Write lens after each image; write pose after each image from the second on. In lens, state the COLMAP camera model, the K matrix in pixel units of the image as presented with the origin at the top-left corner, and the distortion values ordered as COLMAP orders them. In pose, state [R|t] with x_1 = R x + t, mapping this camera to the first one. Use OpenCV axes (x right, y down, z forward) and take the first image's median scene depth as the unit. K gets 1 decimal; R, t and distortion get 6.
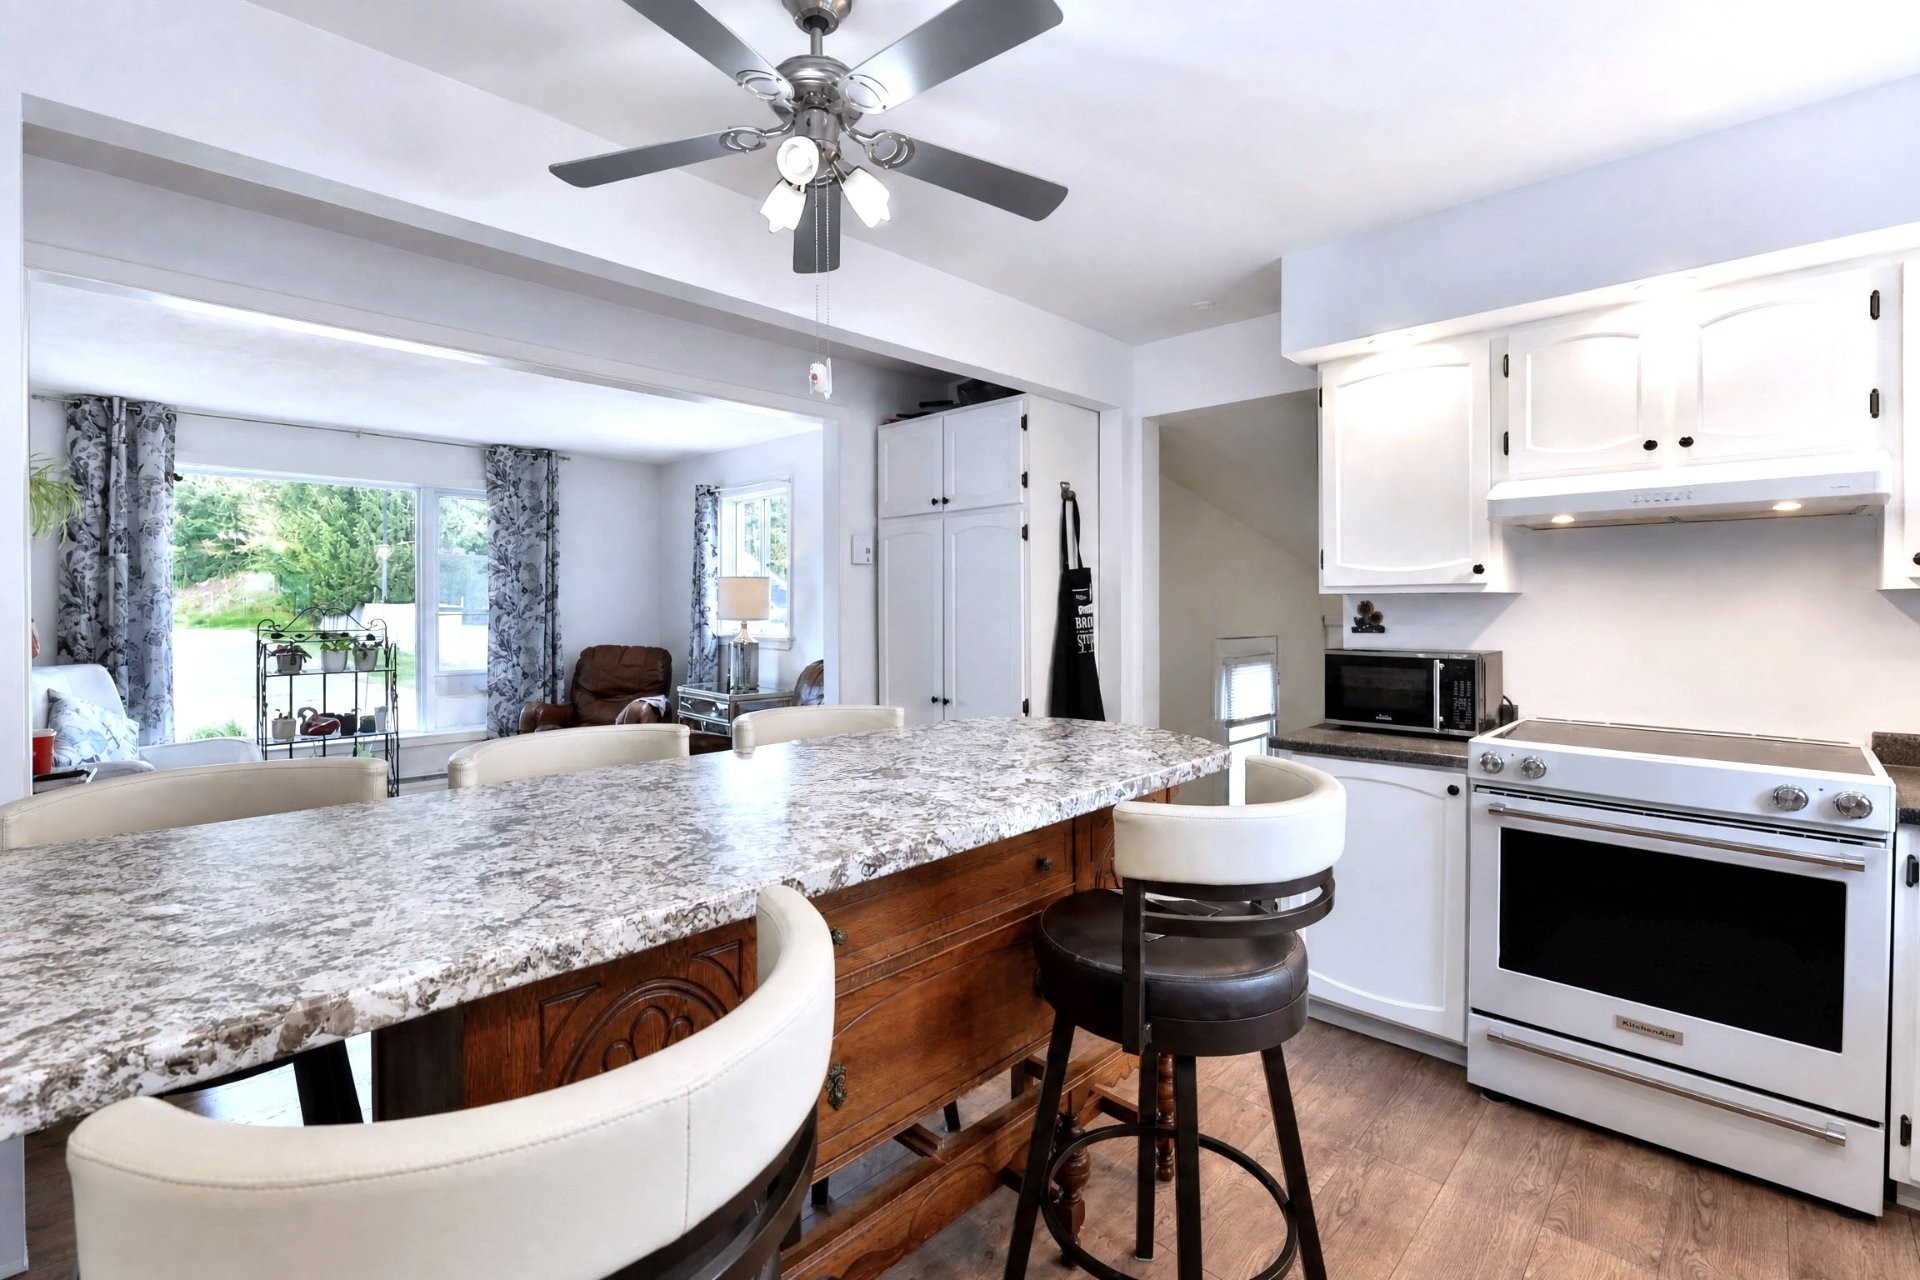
lens RADIAL K [[820.6, 0, 950.5], [0, 820.6, 641.5], [0, 0, 1]] dist [-0.000840, -0.000544]
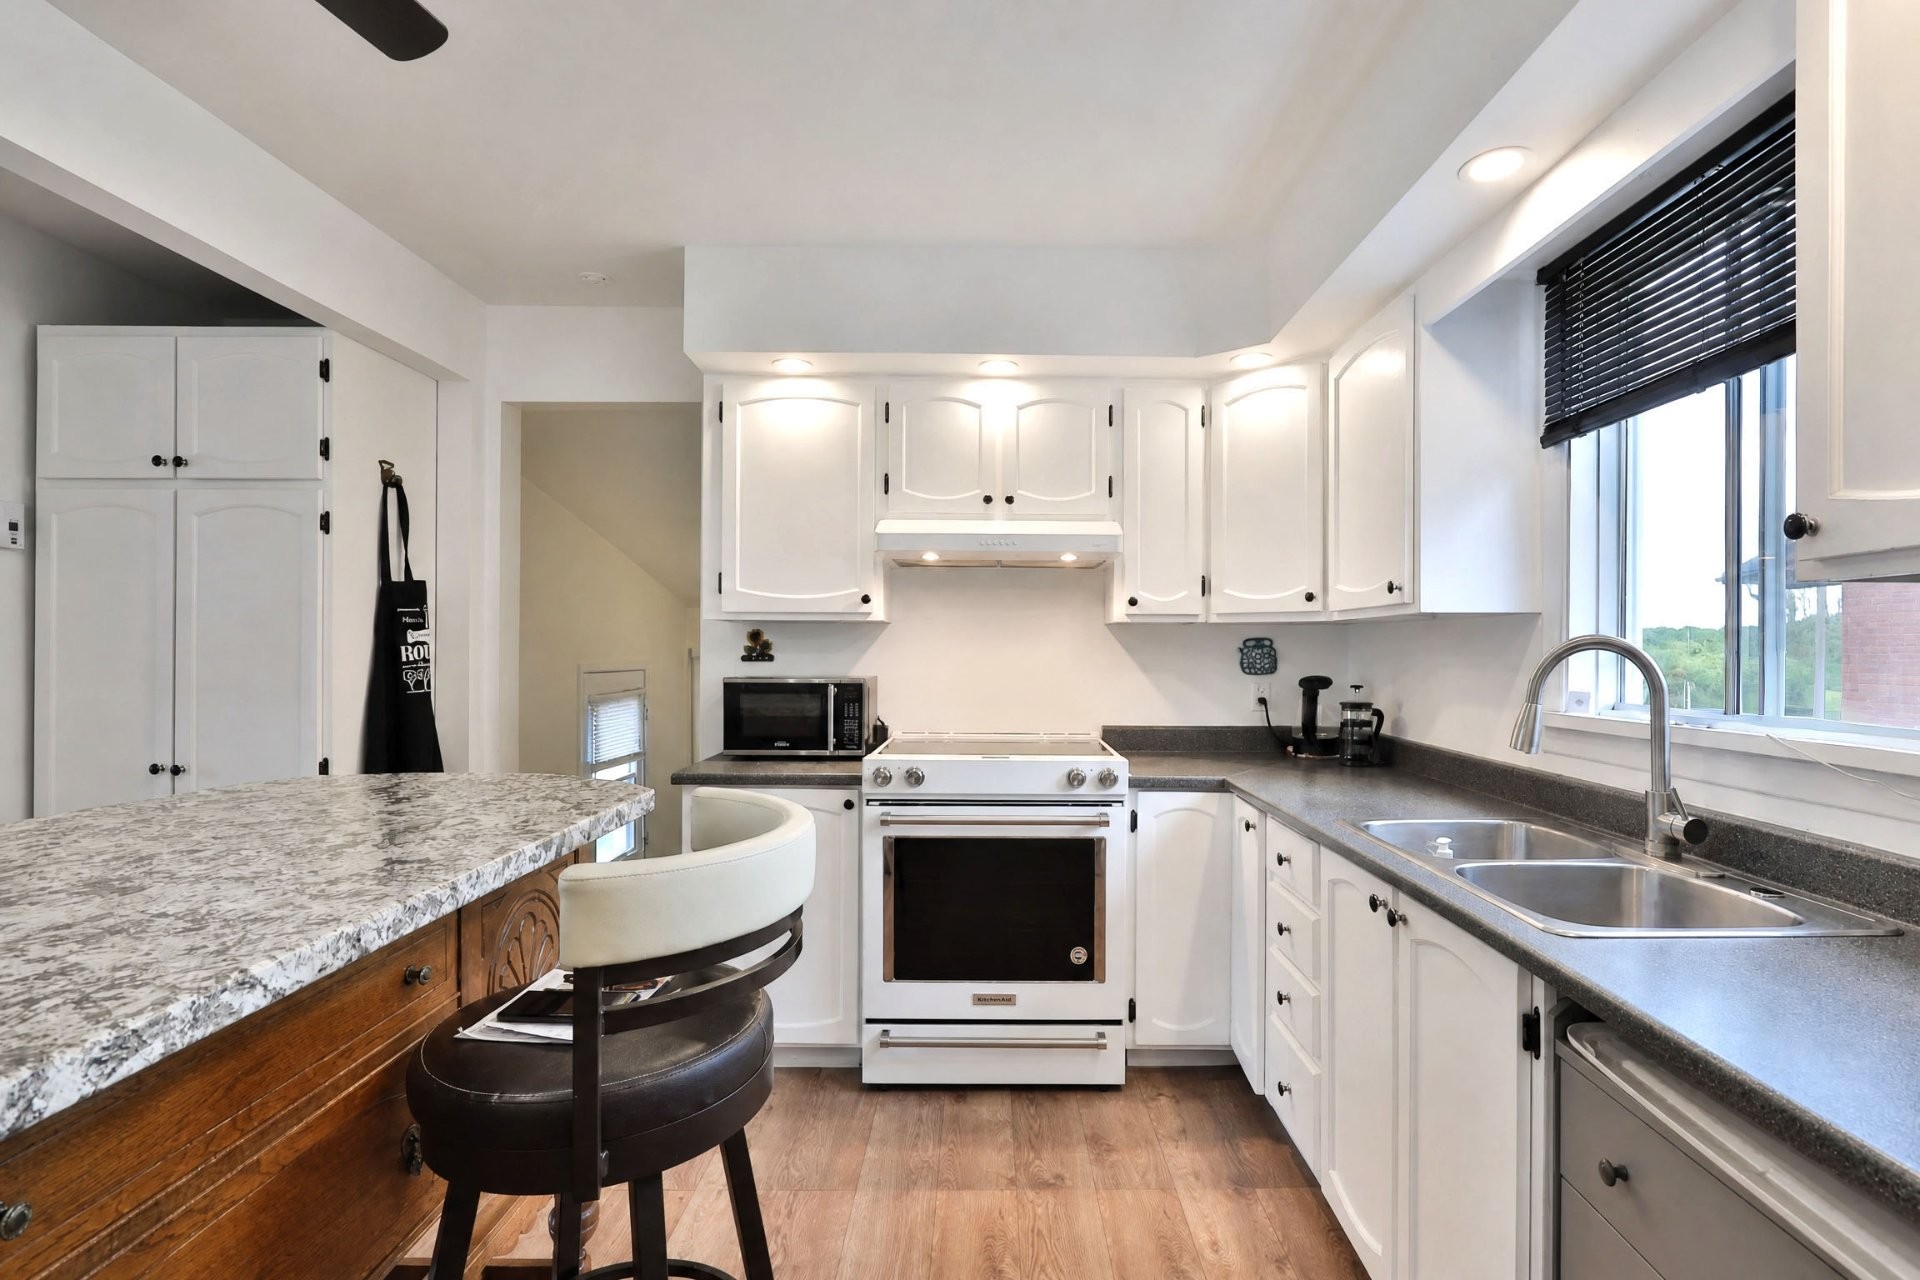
lens RADIAL K [[855.4, 0, 958.3], [0, 855.4, 659.8], [0, 0, 1]] dist [0.031185, -0.014368]
pose [[0.717285, -0.000615, 0.696780, -0.049200], [0.025191, 0.999369, -0.025050, 0.023405], [-0.696325, 0.035521, 0.716847, 0.111155]]
